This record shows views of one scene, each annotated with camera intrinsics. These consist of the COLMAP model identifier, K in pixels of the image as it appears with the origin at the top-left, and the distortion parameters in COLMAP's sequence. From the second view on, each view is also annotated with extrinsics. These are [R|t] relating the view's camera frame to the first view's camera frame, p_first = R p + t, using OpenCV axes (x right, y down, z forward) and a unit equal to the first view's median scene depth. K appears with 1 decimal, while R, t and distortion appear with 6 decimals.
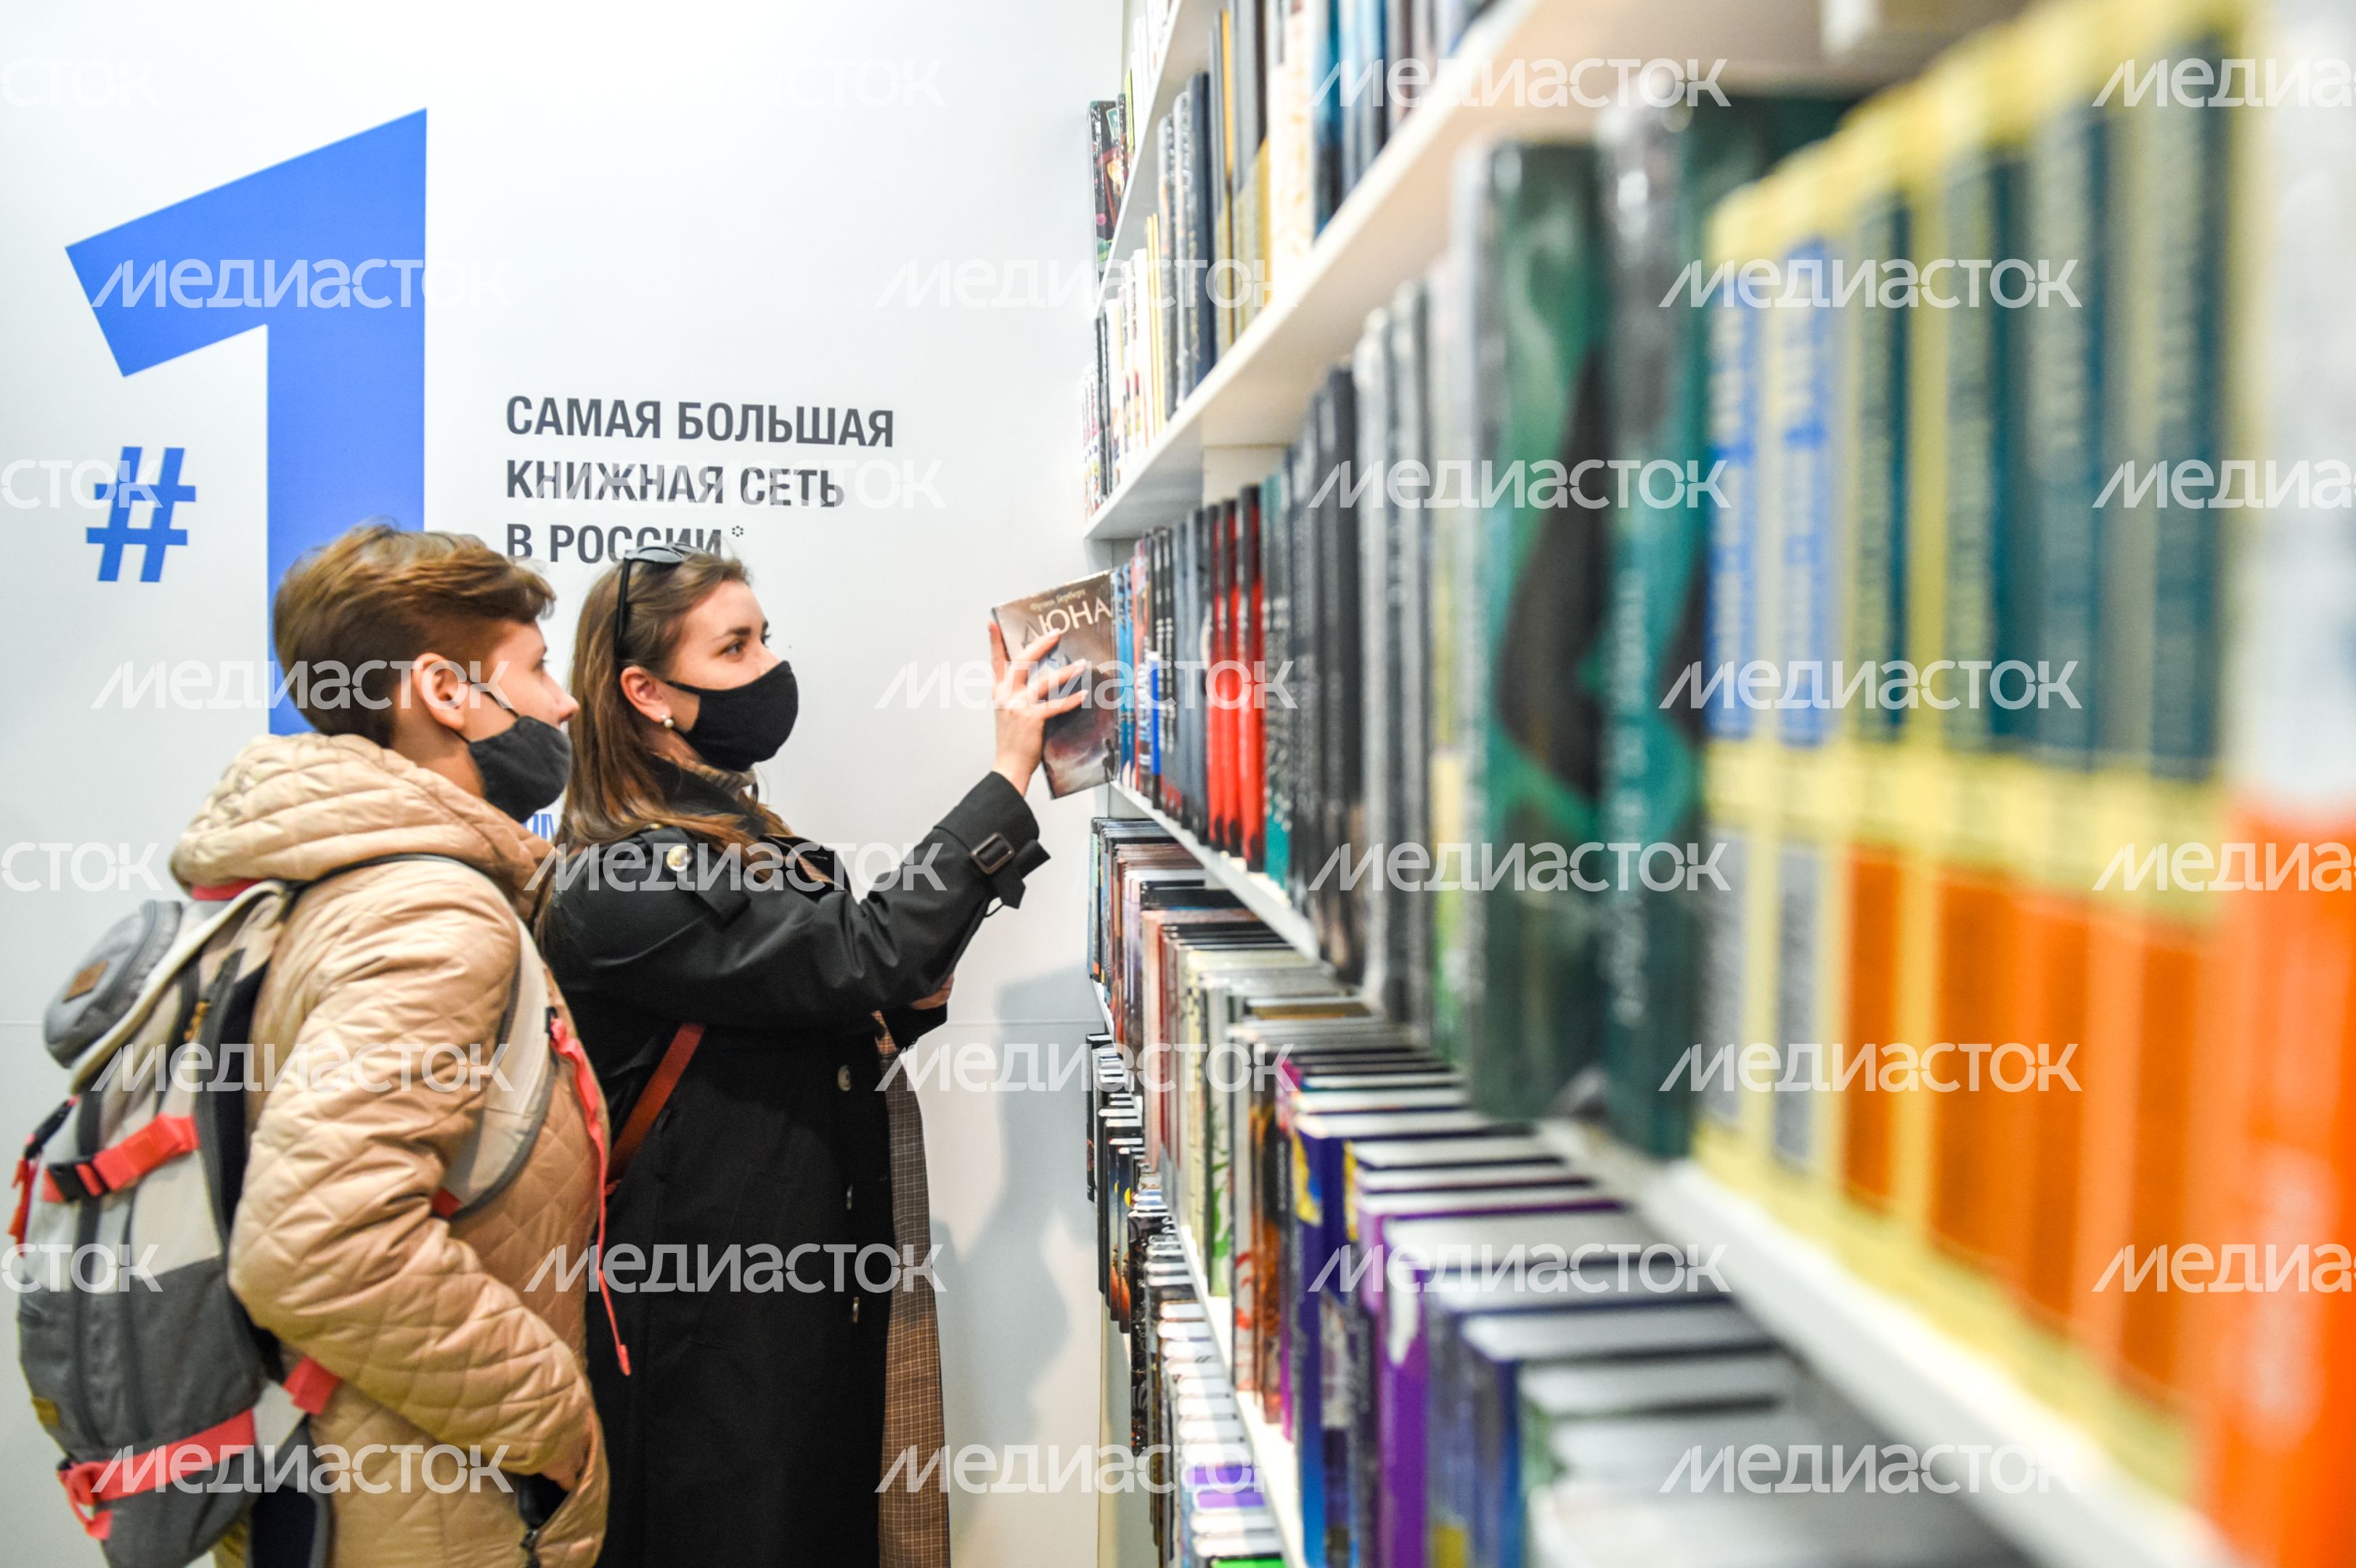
lens RADIAL K [[1643.8, 0, 1184.9], [0, 1643.8, 749.6], [0, 0, 1]] dist [-0.056124, 0.006672]
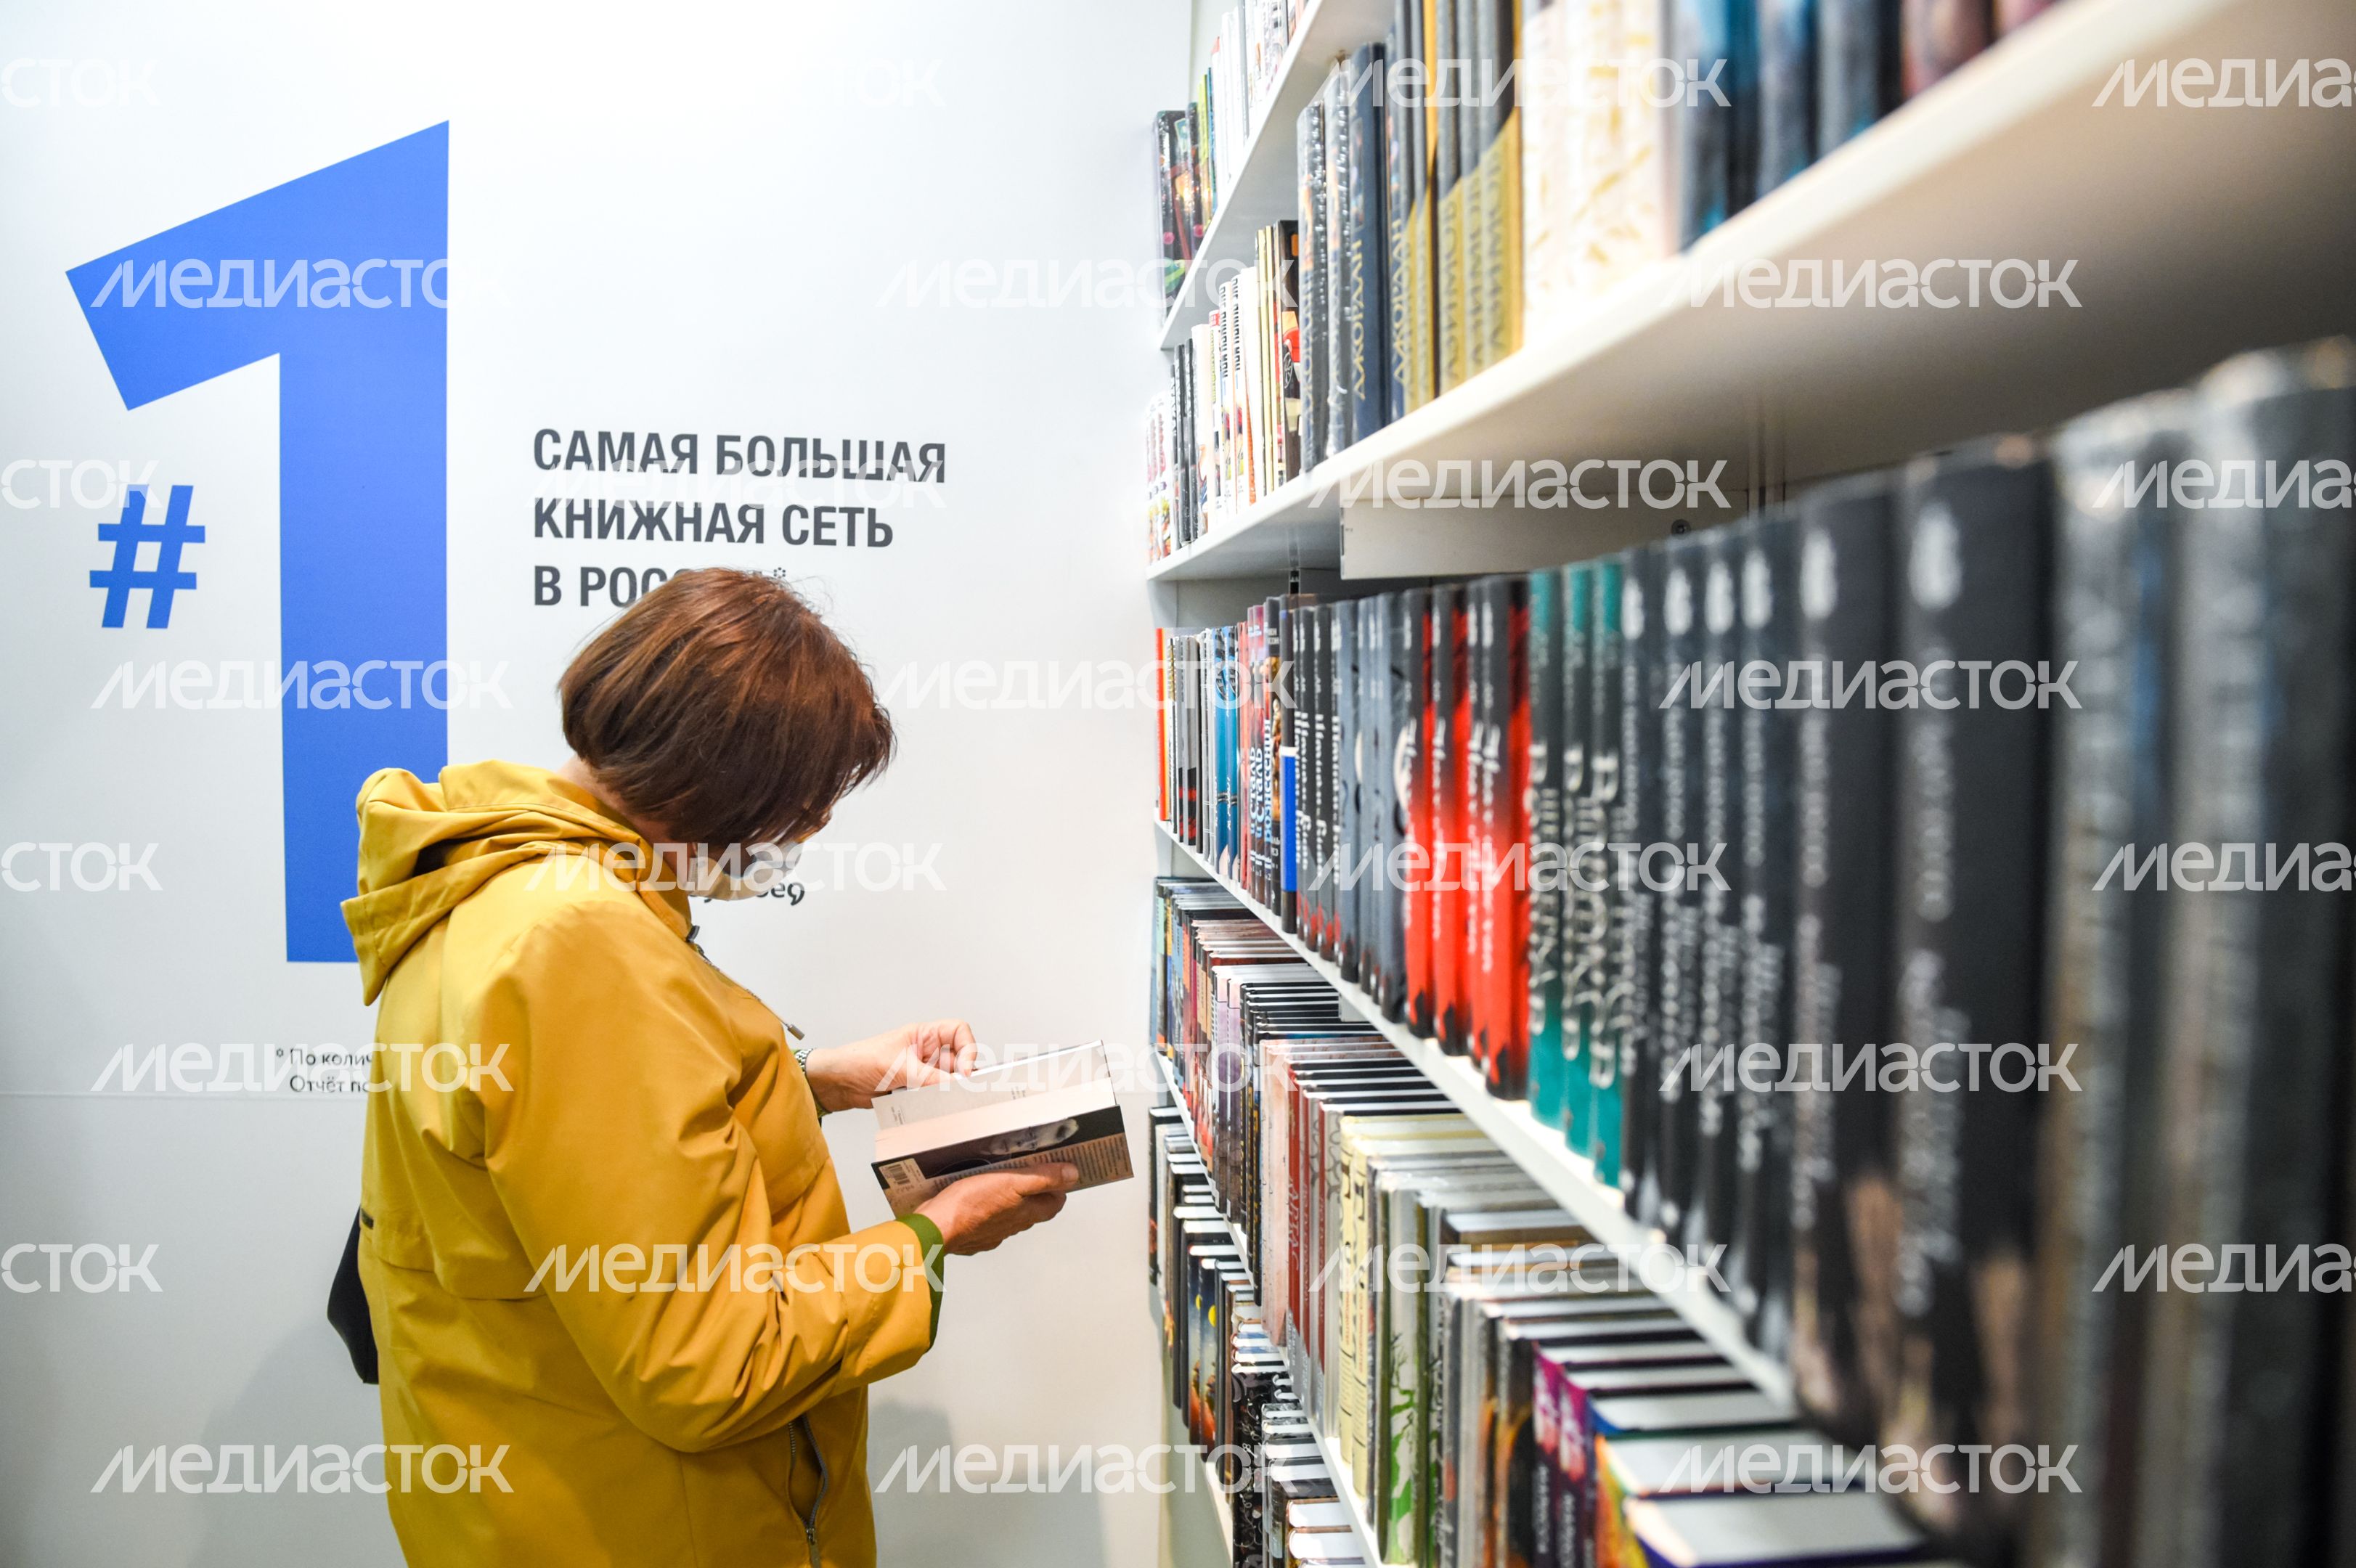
lens RADIAL K [[1604.9, 0, 1173.3], [0, 1604.9, 773.3], [0, 0, 1]] dist [-0.053047, -0.006992]
pose [[0.999821, 0.002532, -0.018776, -0.038881], [-0.002418, 0.999979, 0.006077, -0.031596], [0.018791, -0.006030, 0.999805, 0.112783]]
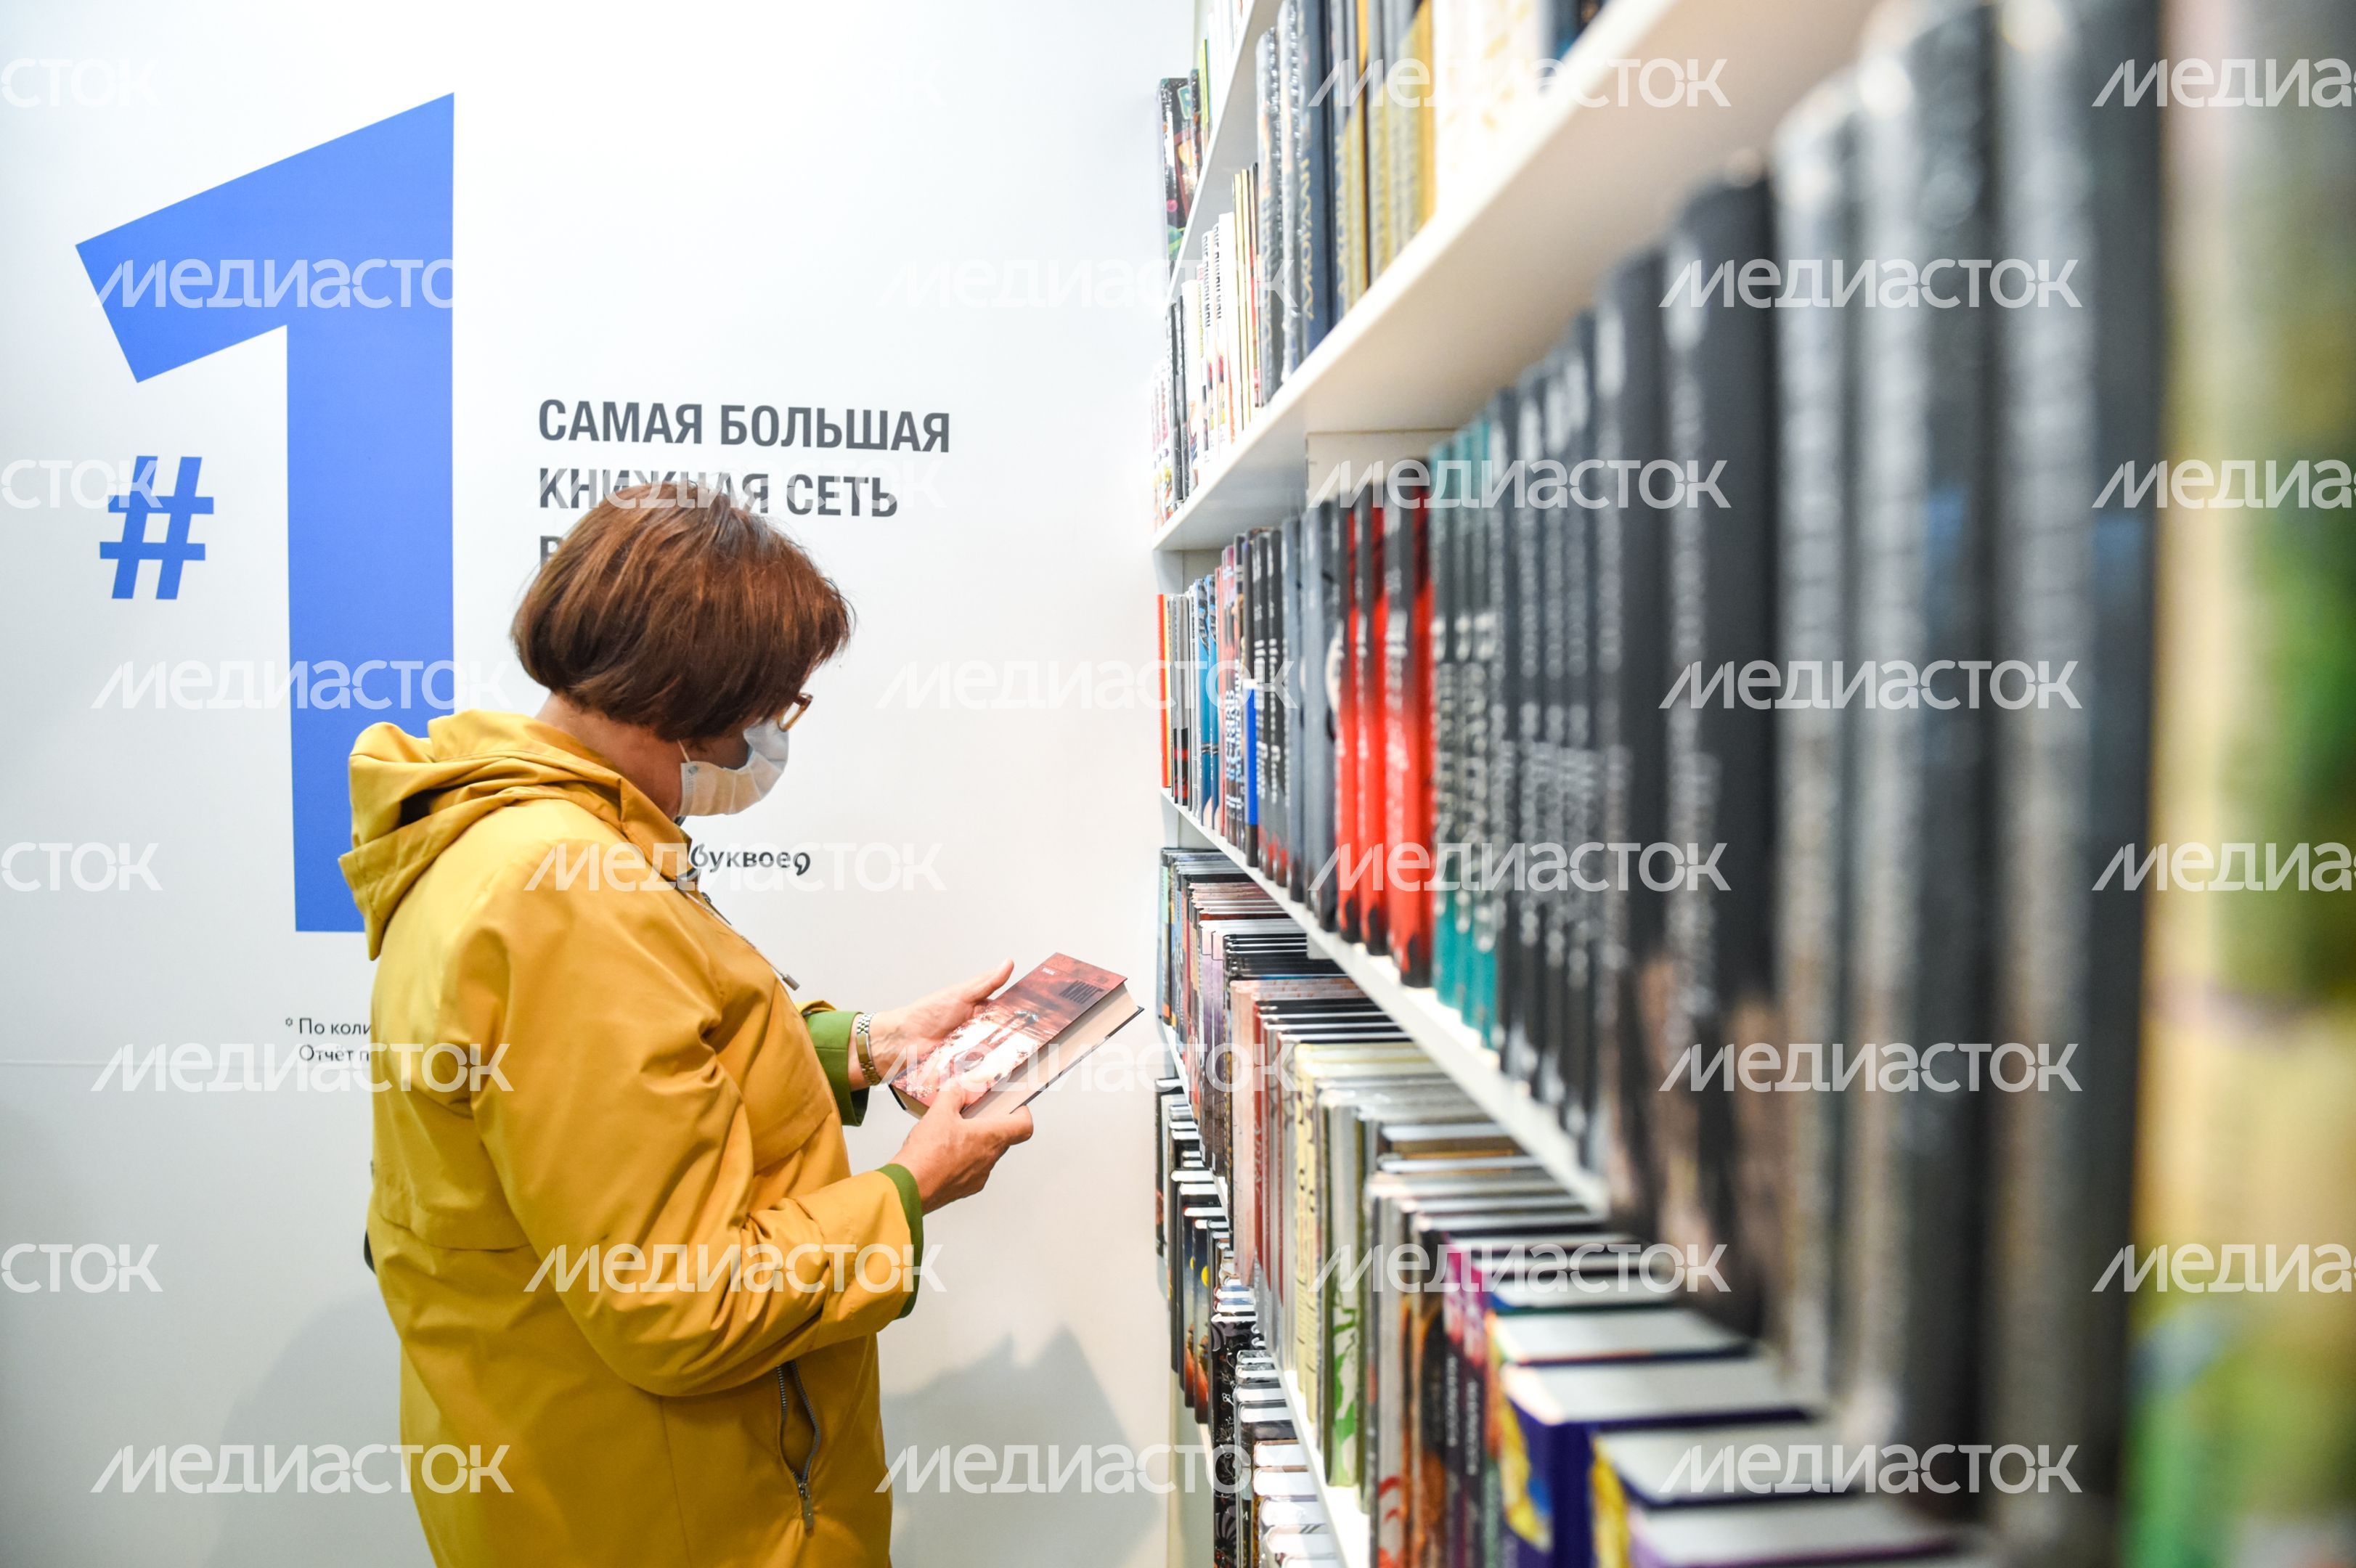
lens RADIAL K [[1604.9, 0, 1191.8], [0, 1604.9, 778.3], [0, 0, 1]] dist [-0.053047, -0.006992]
pose [[0.999517, 0.001144, -0.031067, -0.014521], [-0.000814, 0.999943, 0.010641, -0.010951], [0.031077, -0.010610, 0.999461, 0.114846]]
